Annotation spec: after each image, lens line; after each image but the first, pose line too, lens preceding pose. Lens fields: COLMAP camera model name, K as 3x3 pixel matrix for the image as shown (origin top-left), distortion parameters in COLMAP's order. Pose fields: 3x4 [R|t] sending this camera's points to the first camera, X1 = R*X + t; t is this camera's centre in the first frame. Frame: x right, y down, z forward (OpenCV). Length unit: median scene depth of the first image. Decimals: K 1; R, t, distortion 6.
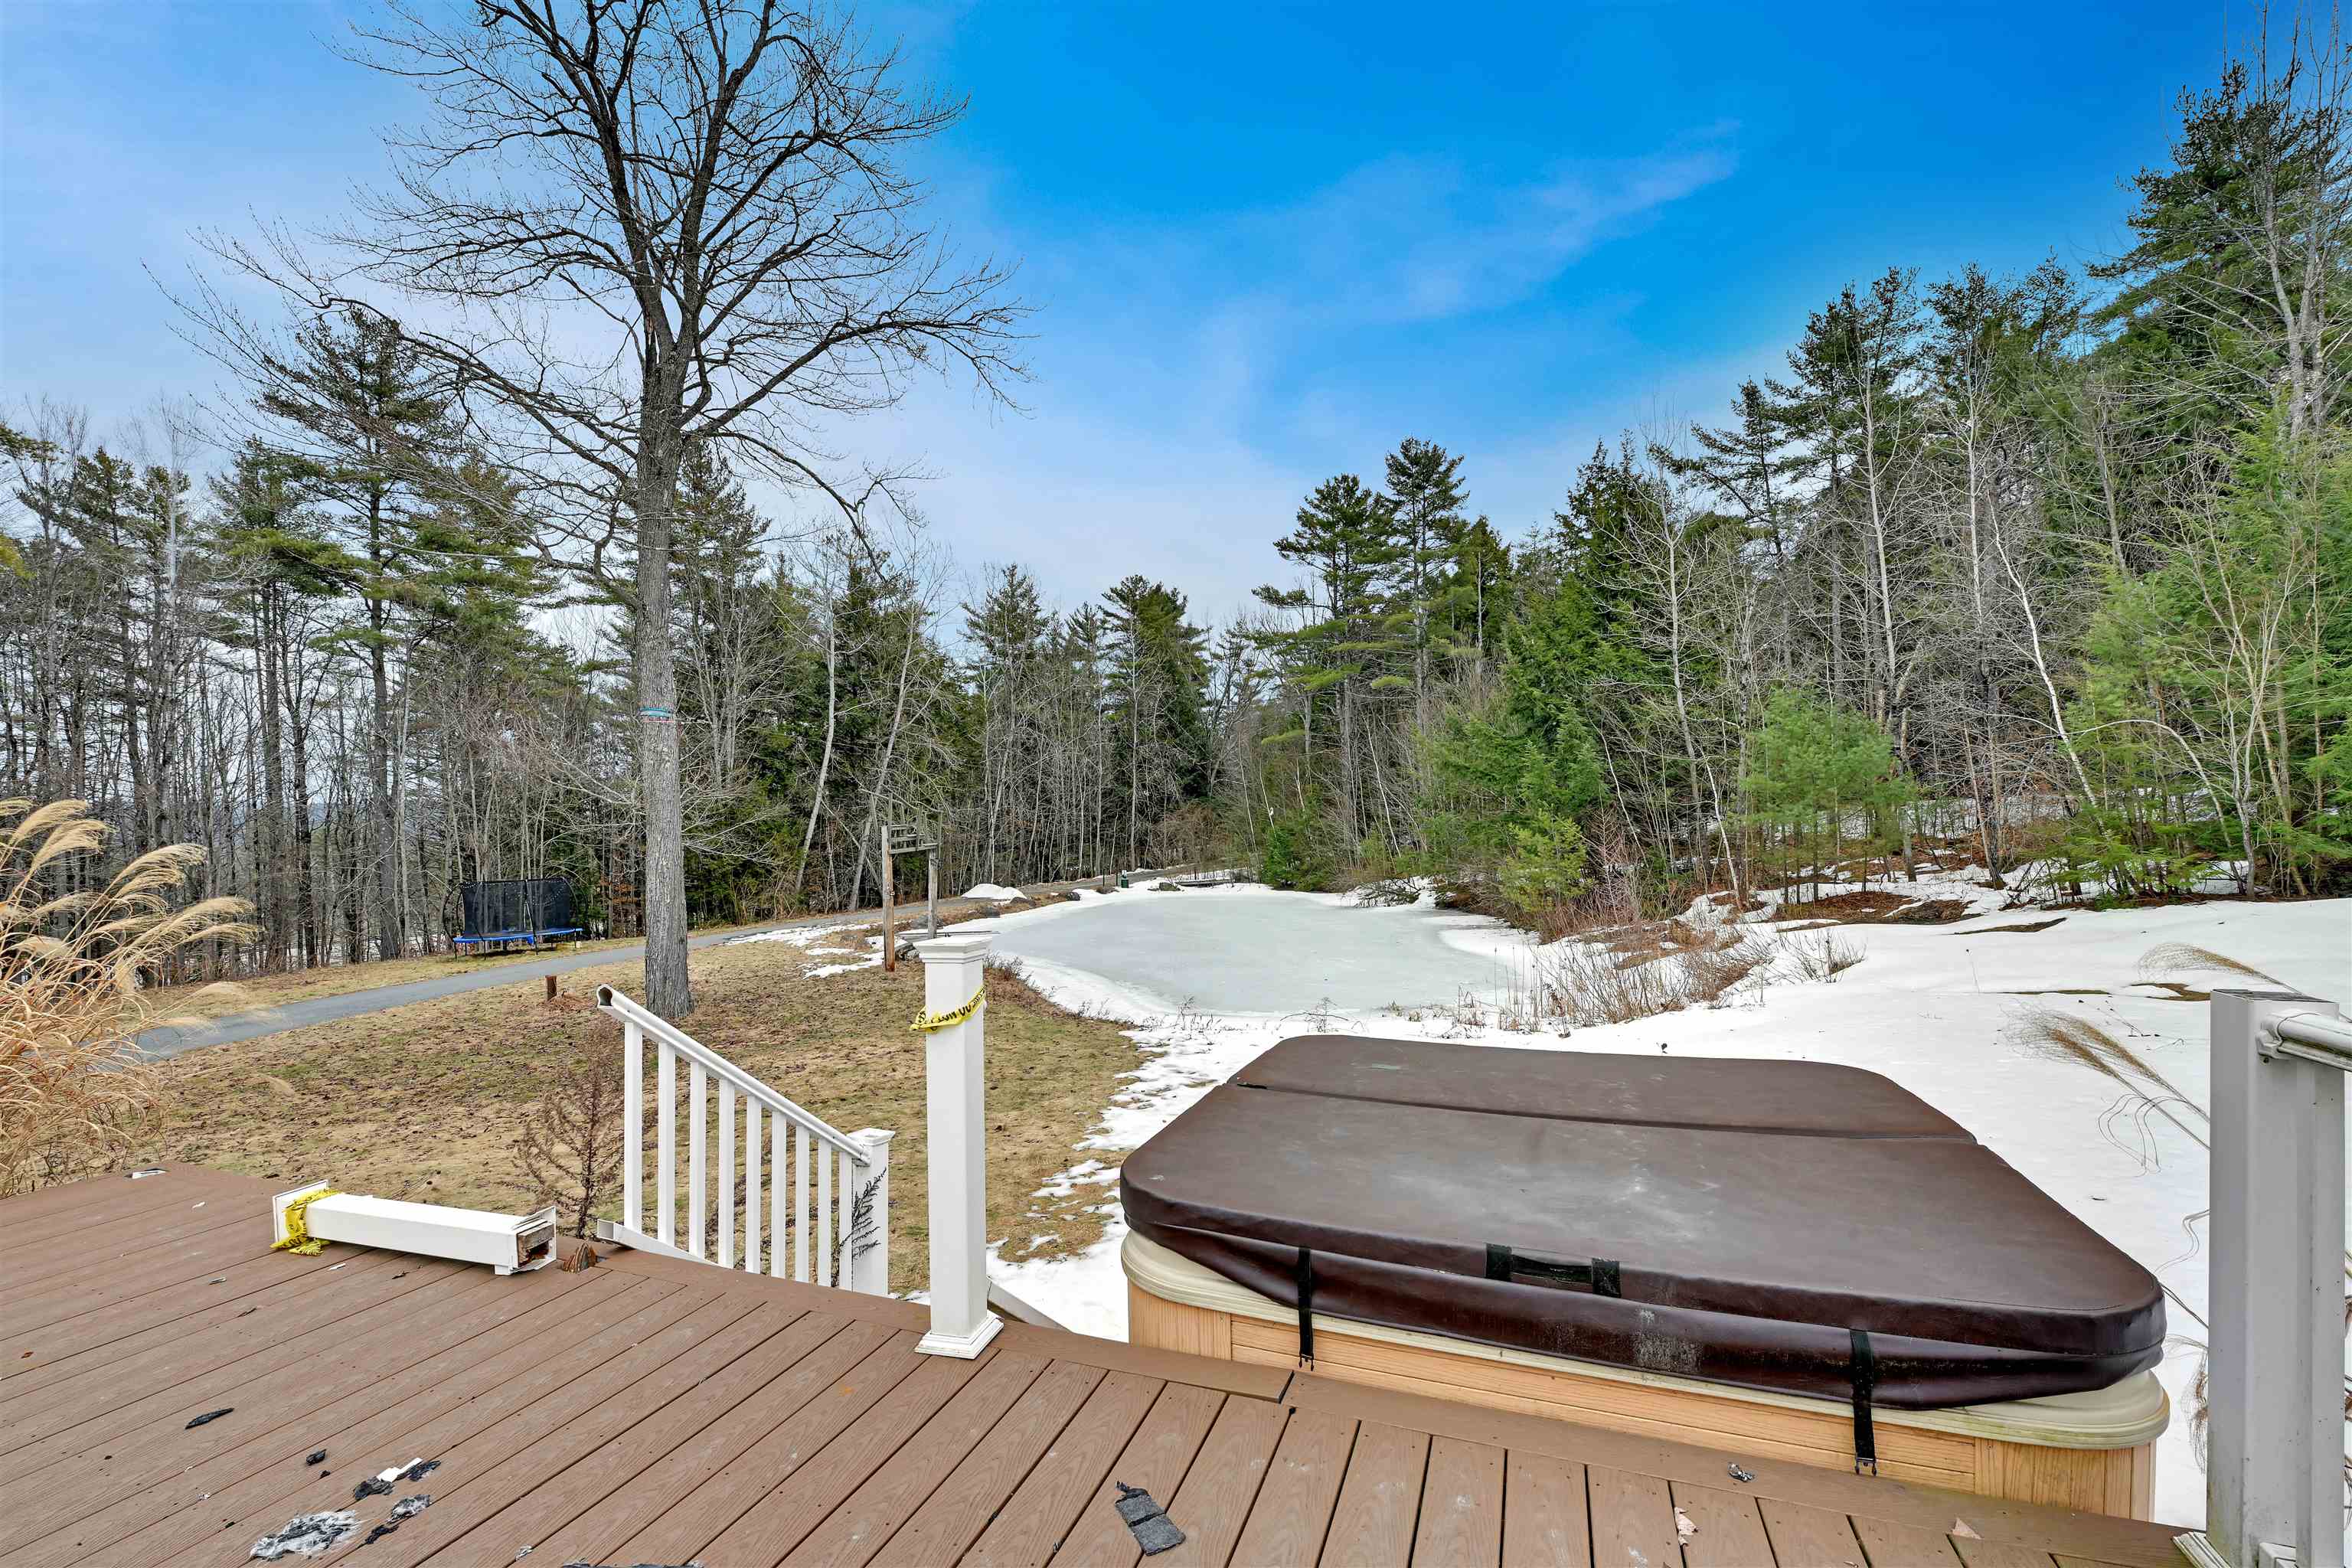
lens RADIAL K [[981.1, 0, 1178.4], [0, 981.1, 855.6], [0, 0, 1]] dist [-0.000246, -0.000055]
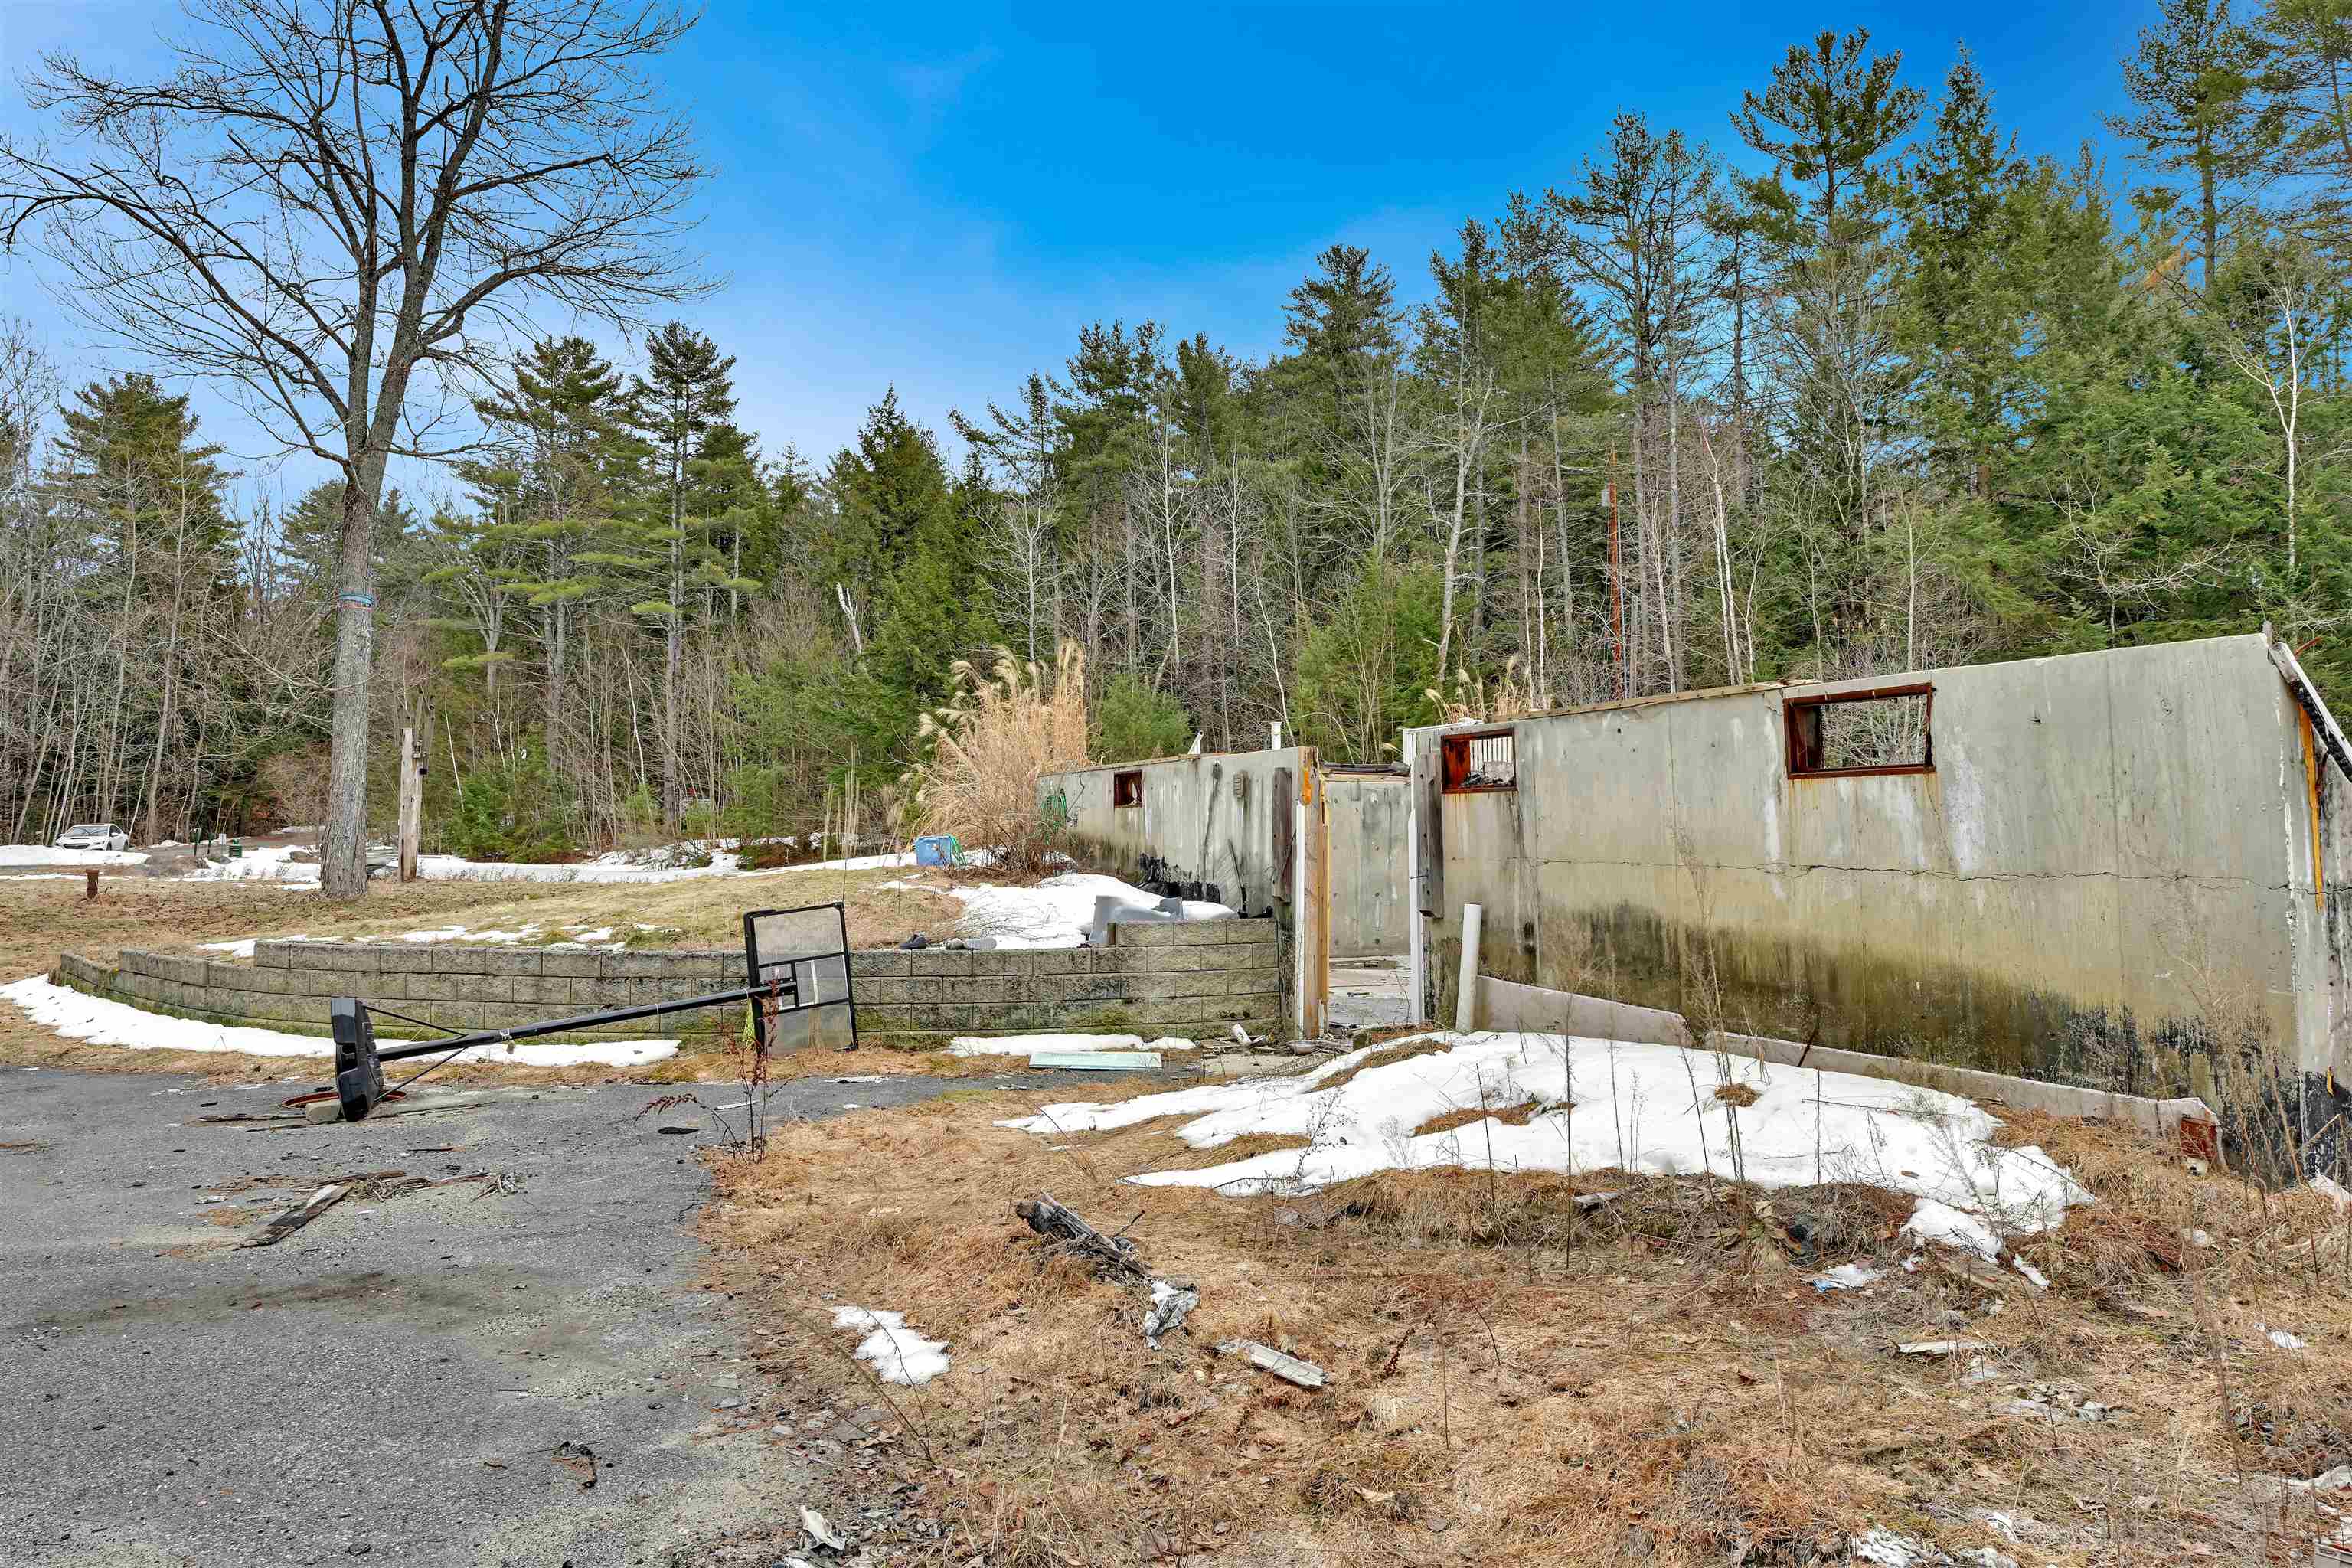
lens RADIAL K [[1530.5, 0, 1176.0], [0, 1530.5, 784.0], [0, 0, 1]] dist [-0.002082, -0.000423]
pose [[0.745021, 0.046949, 0.665387, -0.290471], [-0.008276, 0.998094, -0.061157, 0.044891], [-0.666990, 0.040056, 0.743989, -0.238239]]
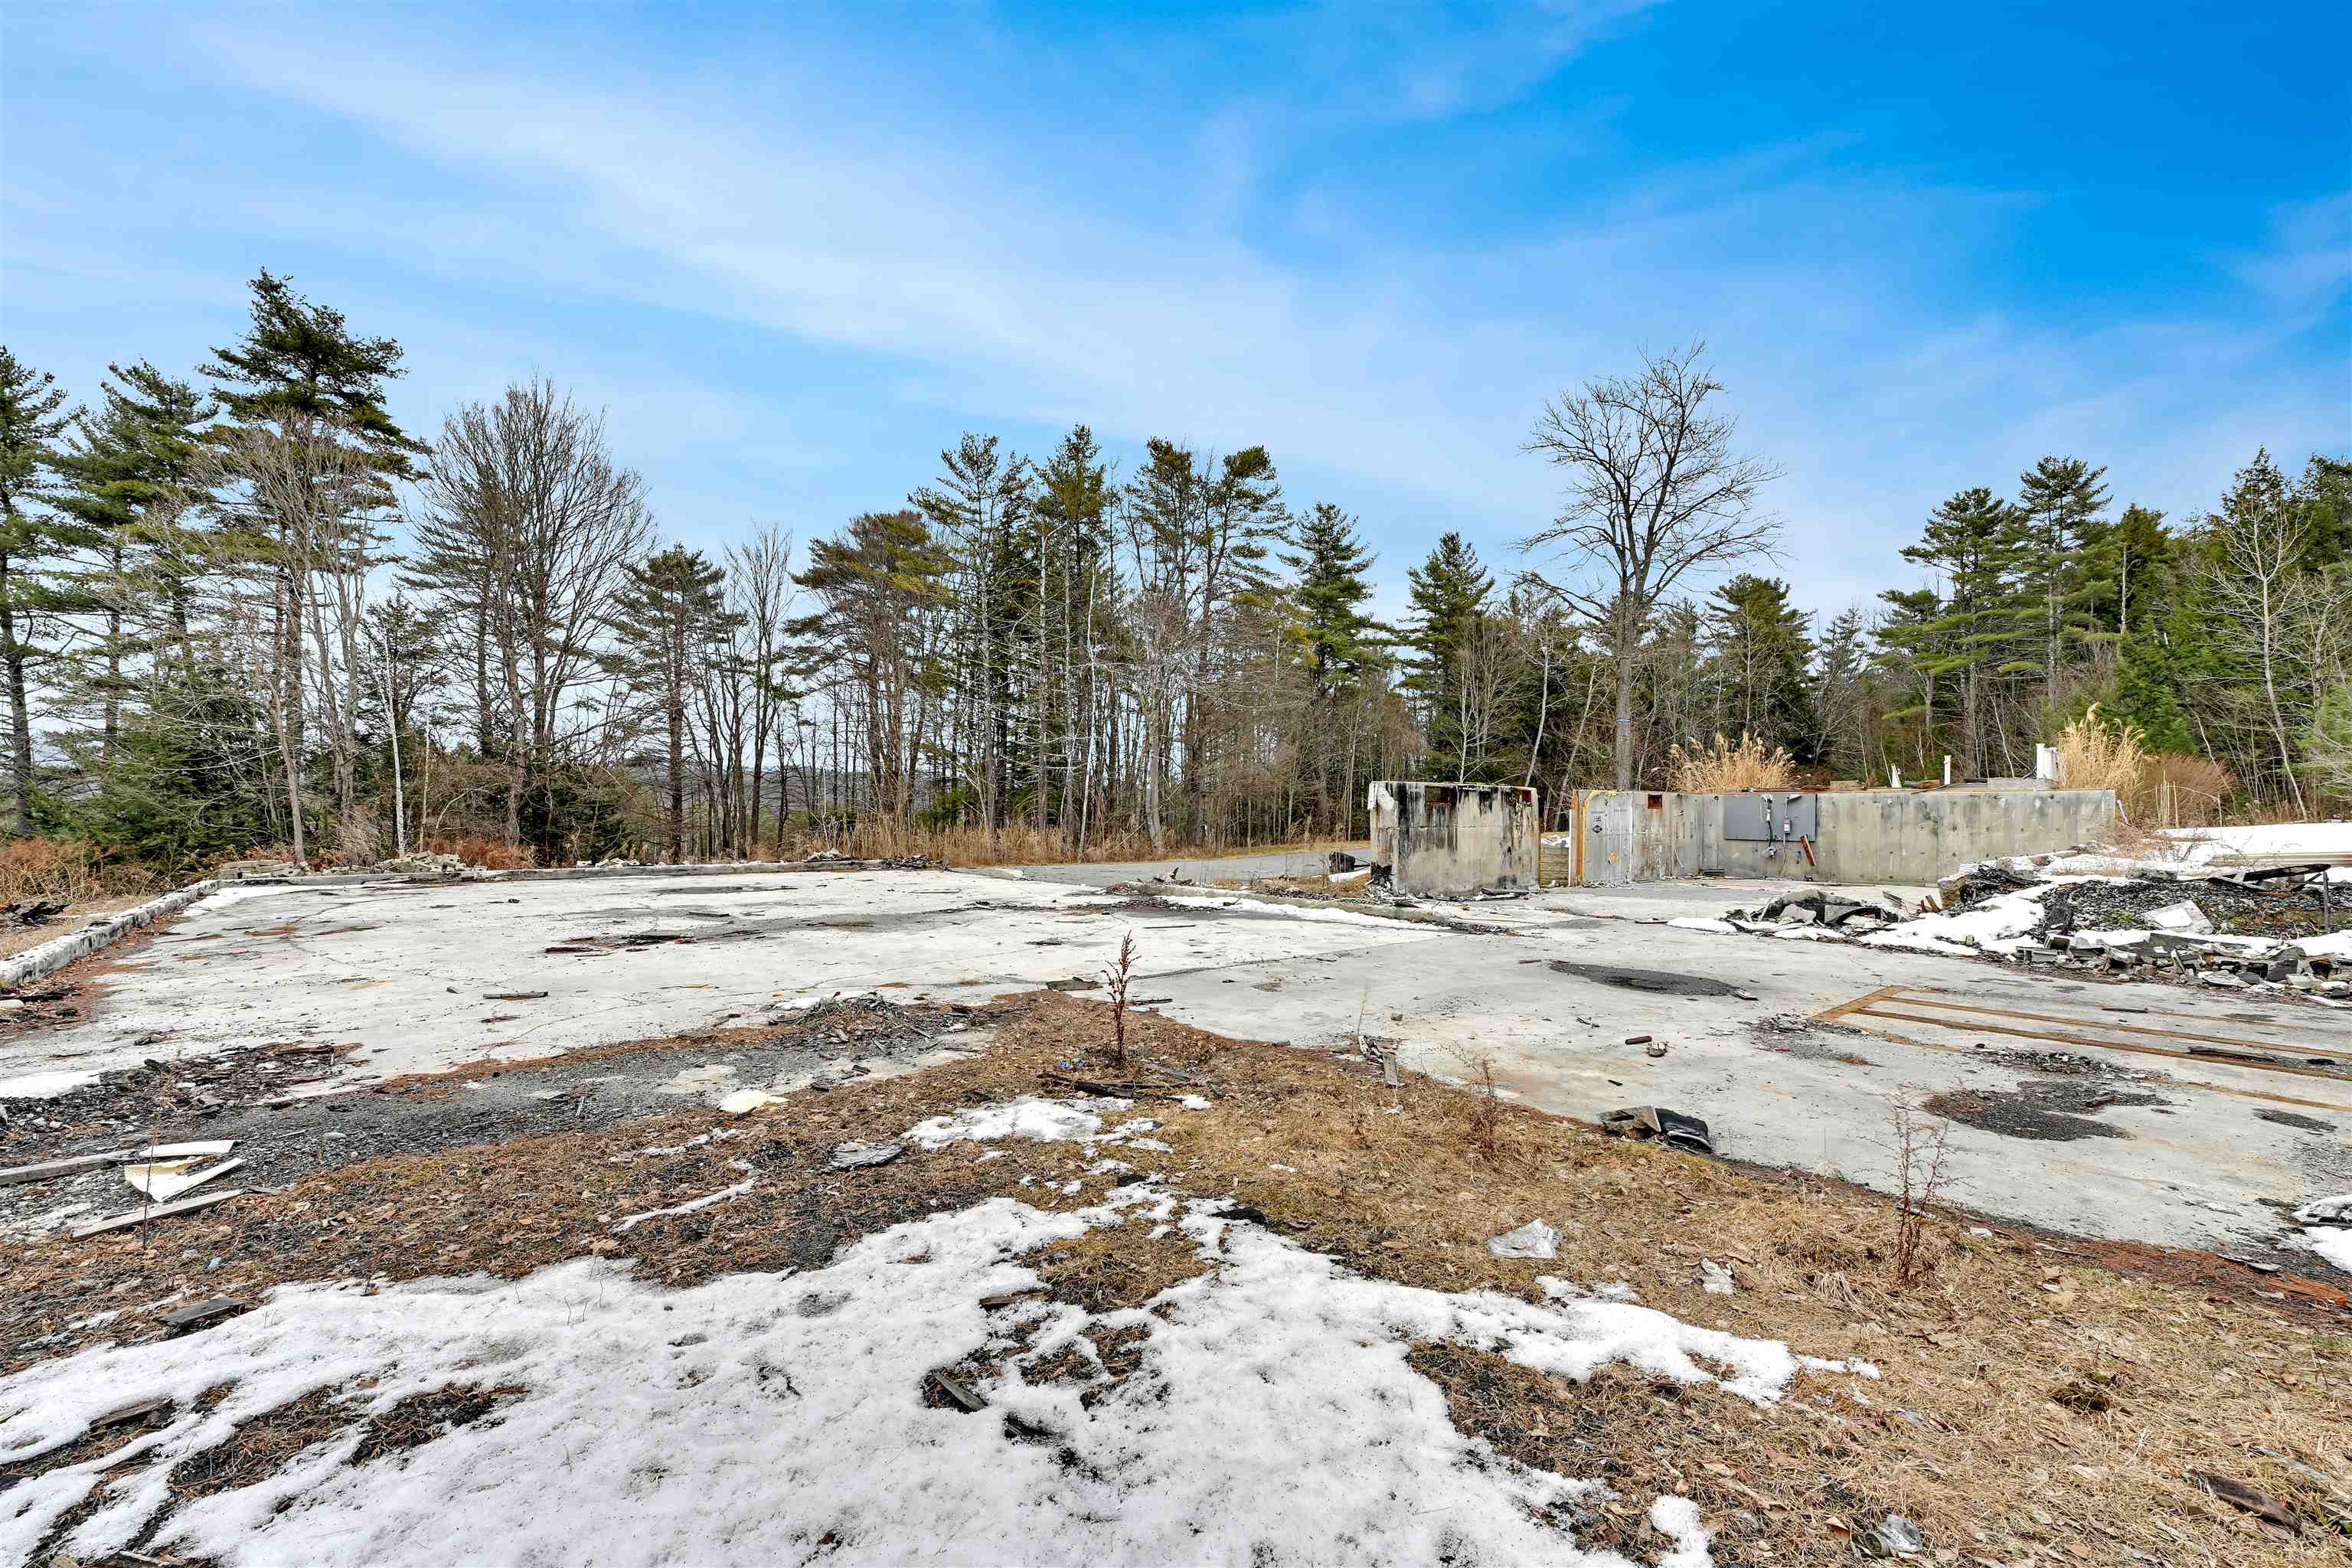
lens RADIAL K [[983.6, 0, 1180.5], [0, 983.6, 820.4], [0, 0, 1]] dist [-0.000456, 0.000021]
pose [[0.876405, 0.028327, -0.480741, -0.093557], [-0.033094, 0.999451, -0.001440, 0.045000], [0.480437, 0.017172, 0.876861, -0.513132]]
